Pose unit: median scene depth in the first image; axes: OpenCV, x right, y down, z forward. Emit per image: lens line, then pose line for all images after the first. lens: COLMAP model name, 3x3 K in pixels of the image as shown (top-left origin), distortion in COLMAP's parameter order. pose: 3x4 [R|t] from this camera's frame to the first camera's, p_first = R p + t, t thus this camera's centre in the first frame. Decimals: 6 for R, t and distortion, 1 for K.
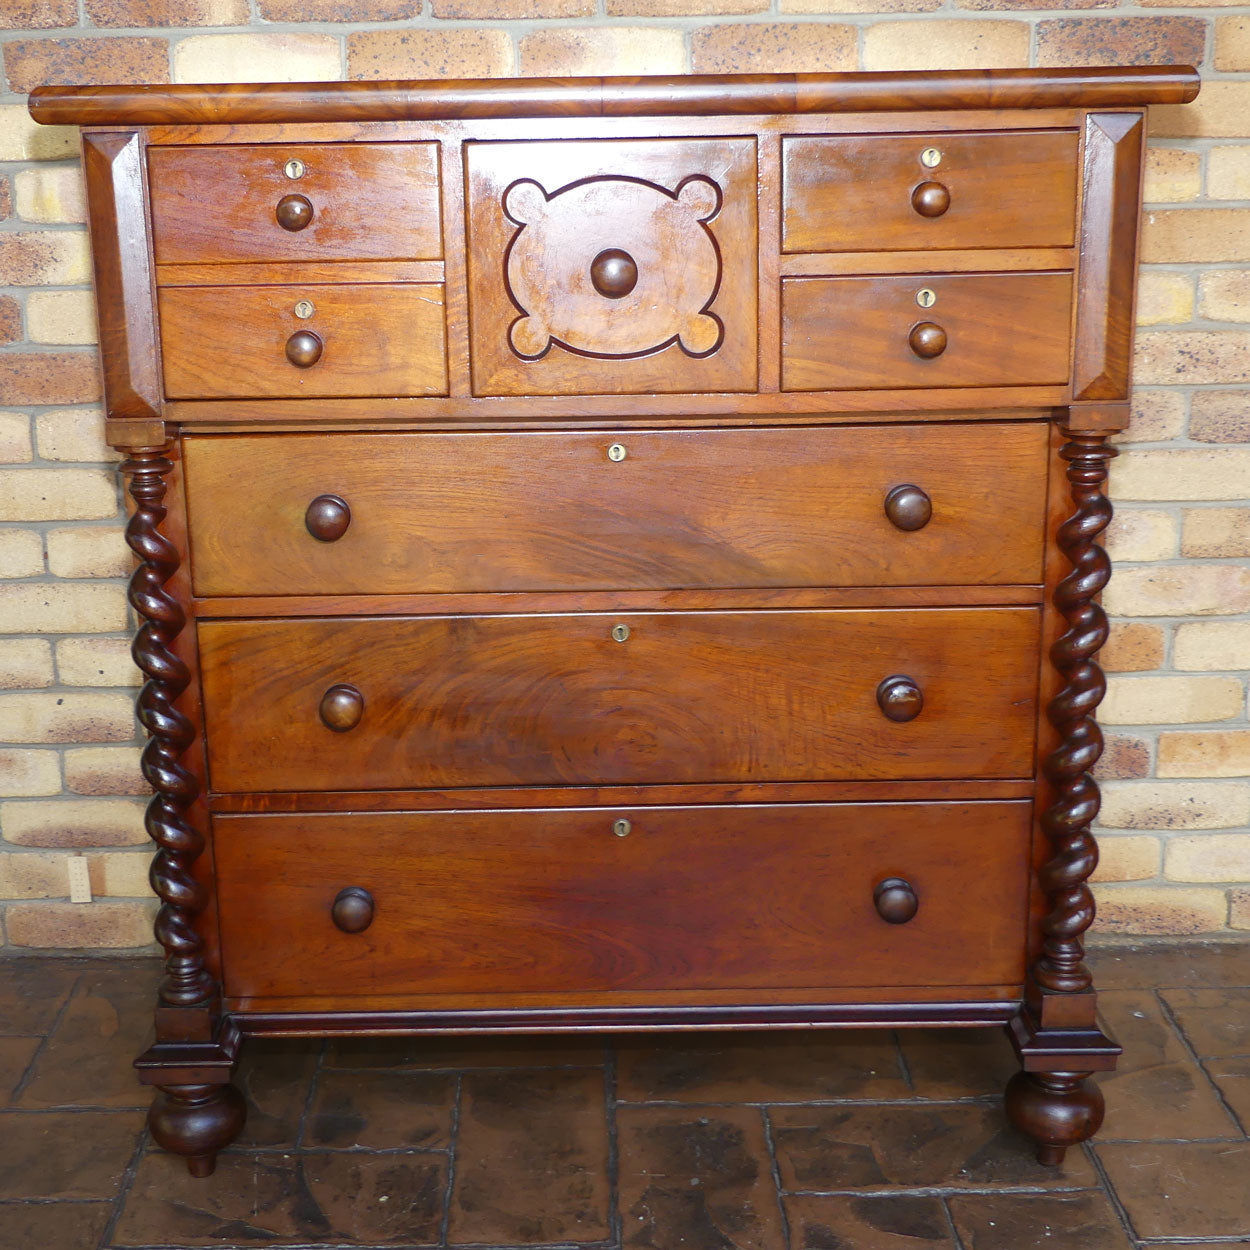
lens RADIAL K [[1829.7, 0, 553.4], [0, 1829.7, 618.3], [0, 0, 1]] dist [-0.020279, -0.014590]
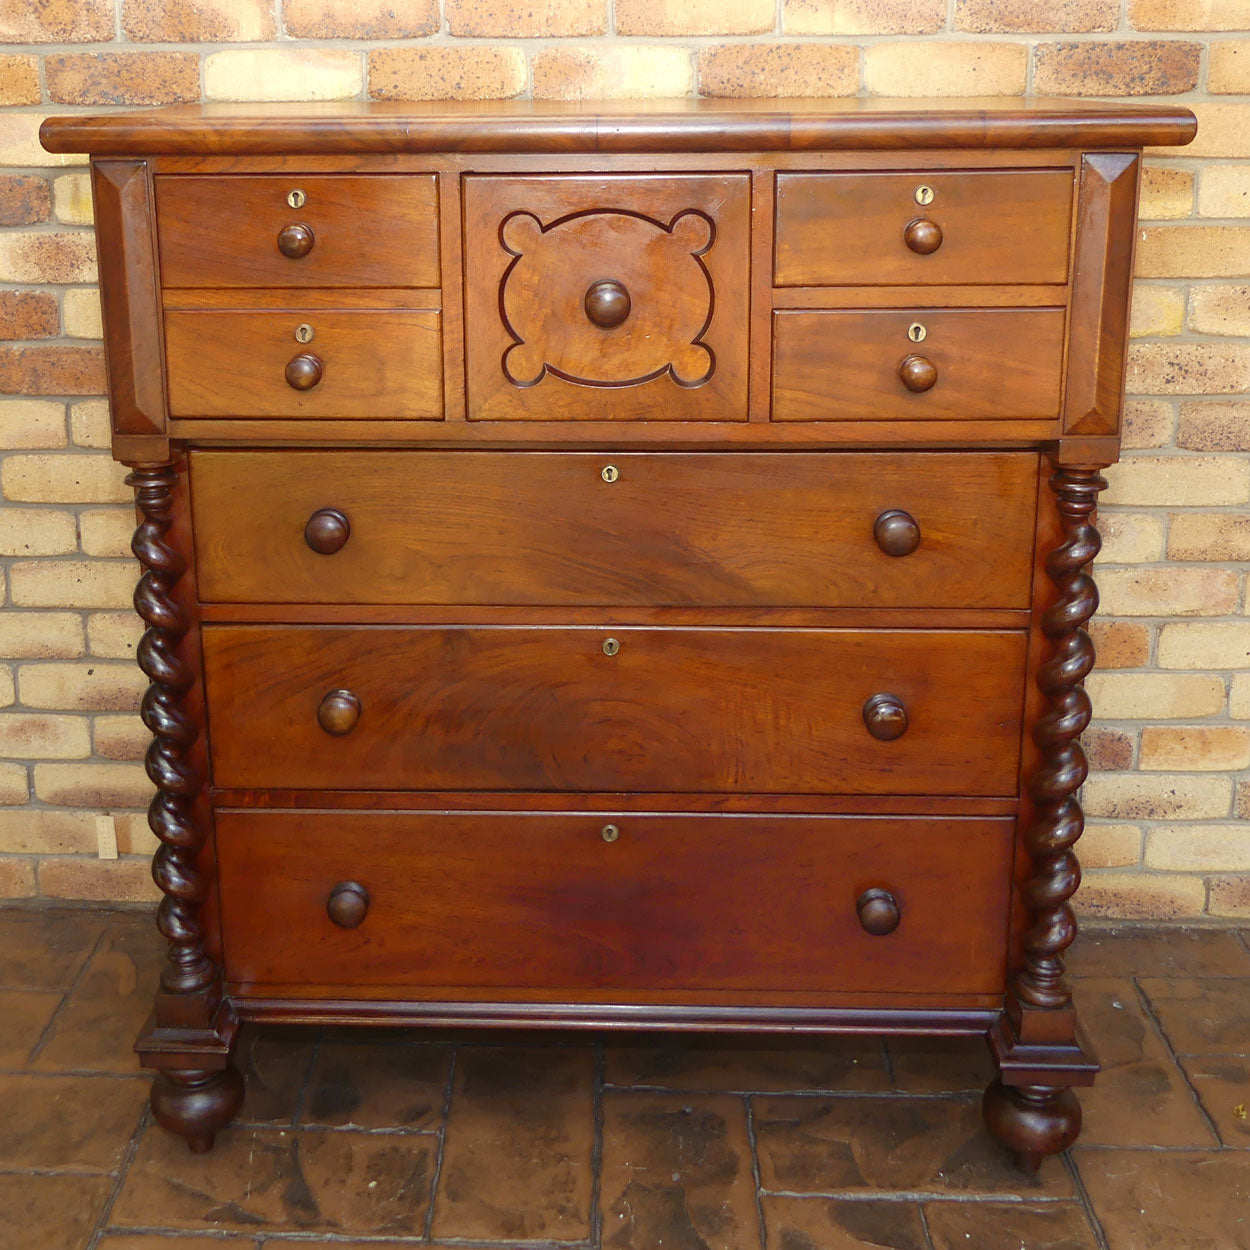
lens RADIAL K [[1621.0, 0, 528.9], [0, 1621.0, 495.4], [0, 0, 1]] dist [-0.026209, -0.008030]
pose [[0.998926, 0.019771, -0.041911, 0.025956], [-0.020253, 0.999733, -0.011111, -0.063310], [0.041680, 0.011948, 0.999060, 0.089274]]
